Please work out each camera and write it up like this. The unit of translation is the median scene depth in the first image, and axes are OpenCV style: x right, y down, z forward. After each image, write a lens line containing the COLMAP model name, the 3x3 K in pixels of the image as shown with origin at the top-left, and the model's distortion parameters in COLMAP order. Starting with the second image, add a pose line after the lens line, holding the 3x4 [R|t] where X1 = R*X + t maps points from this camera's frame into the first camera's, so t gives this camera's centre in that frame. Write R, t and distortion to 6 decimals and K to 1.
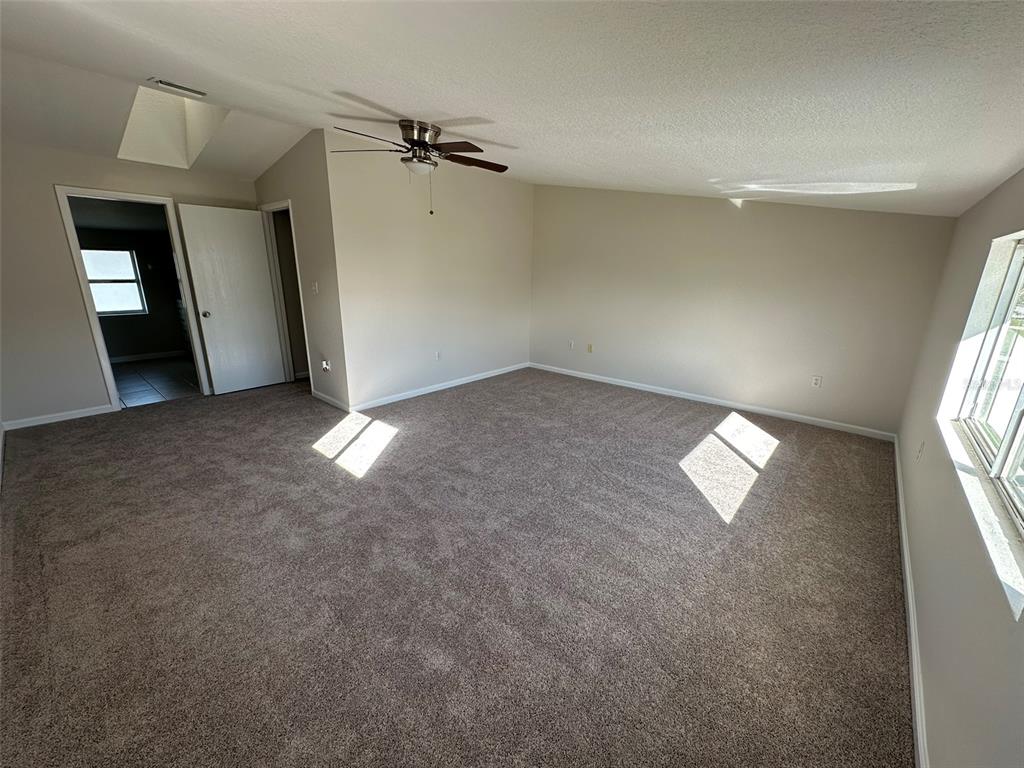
lens RADIAL K [[407.6, 0, 512.0], [0, 407.6, 384.0], [0, 0, 1]] dist [-0.000365, -0.000166]
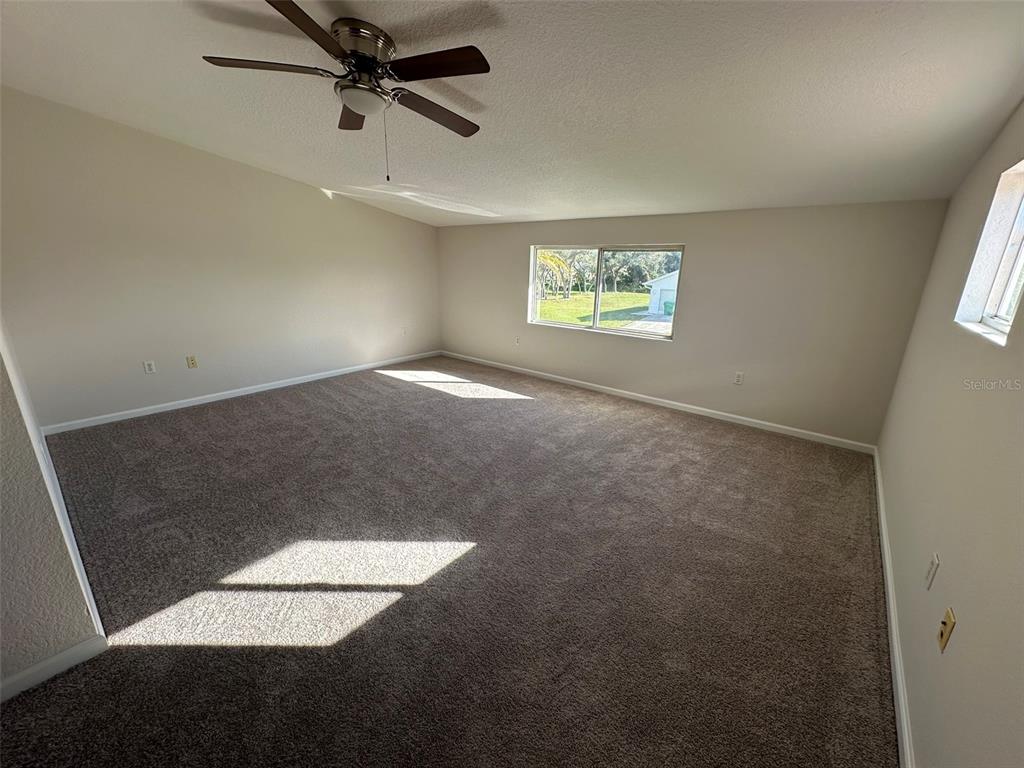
lens RADIAL K [[407.6, 0, 512.0], [0, 407.6, 384.0], [0, 0, 1]] dist [-0.000365, -0.000166]
pose [[-0.032680, -0.302134, 0.952705, -0.748093], [0.250236, 0.920381, 0.300467, -0.182243], [-0.967633, 0.248221, 0.045527, 0.625182]]
